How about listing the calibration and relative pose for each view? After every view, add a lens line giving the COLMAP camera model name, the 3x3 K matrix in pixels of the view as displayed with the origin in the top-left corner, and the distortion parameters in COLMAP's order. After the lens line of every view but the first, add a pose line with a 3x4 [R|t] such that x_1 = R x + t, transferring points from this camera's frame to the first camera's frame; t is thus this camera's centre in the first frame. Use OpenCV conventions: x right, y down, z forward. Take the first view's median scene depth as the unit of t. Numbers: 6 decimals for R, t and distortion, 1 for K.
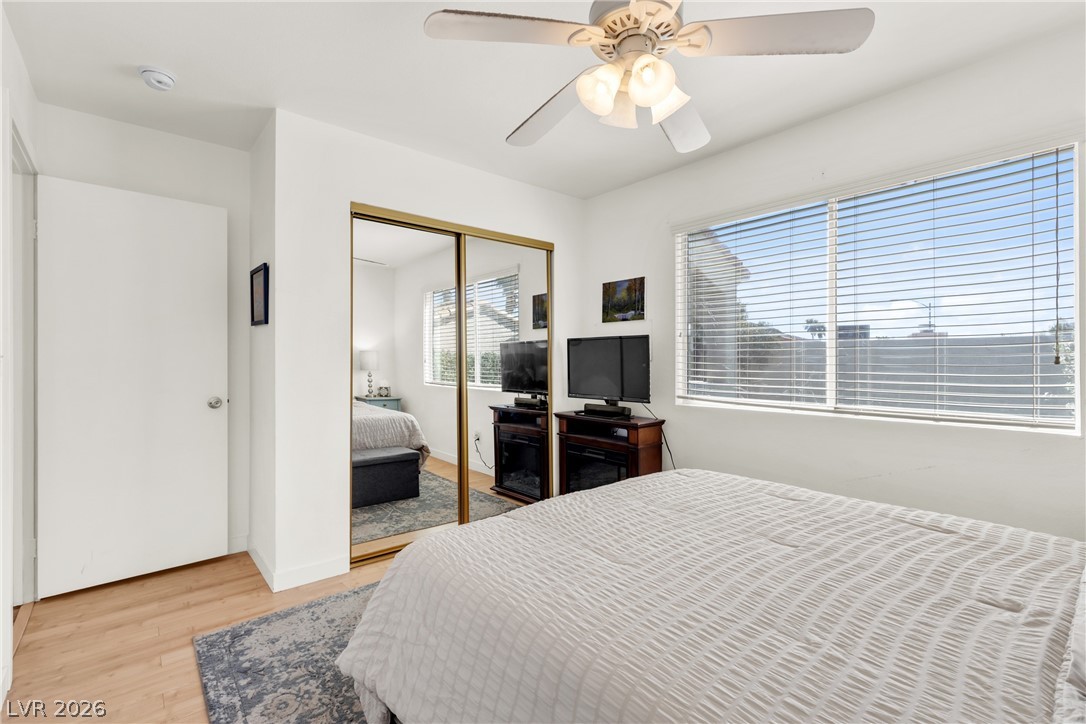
lens RADIAL K [[488.8, 0, 542.1], [0, 488.8, 365.5], [0, 0, 1]] dist [0.001434, 0.000080]
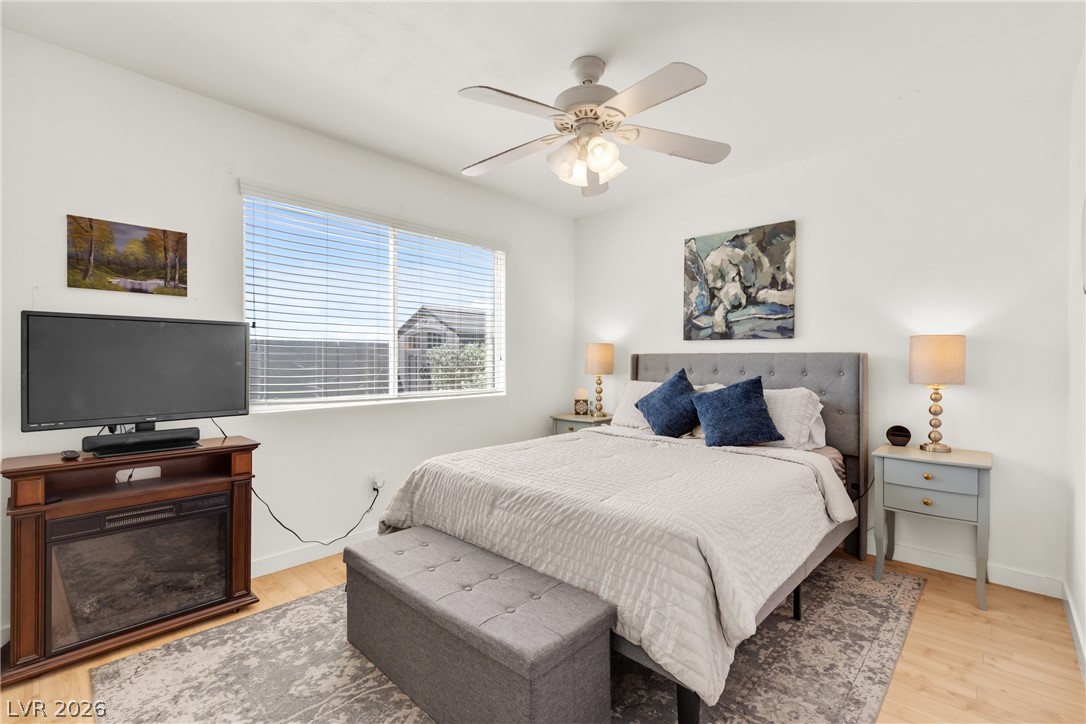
lens RADIAL K [[488.8, 0, 542.1], [0, 488.8, 357.4], [0, 0, 1]] dist [0.001434, 0.000080]
pose [[-0.108603, 0.000368, 0.994085, -0.518189], [0.001533, 0.999999, -0.000203, -0.008708], [-0.994084, 0.001502, -0.108604, 0.580862]]
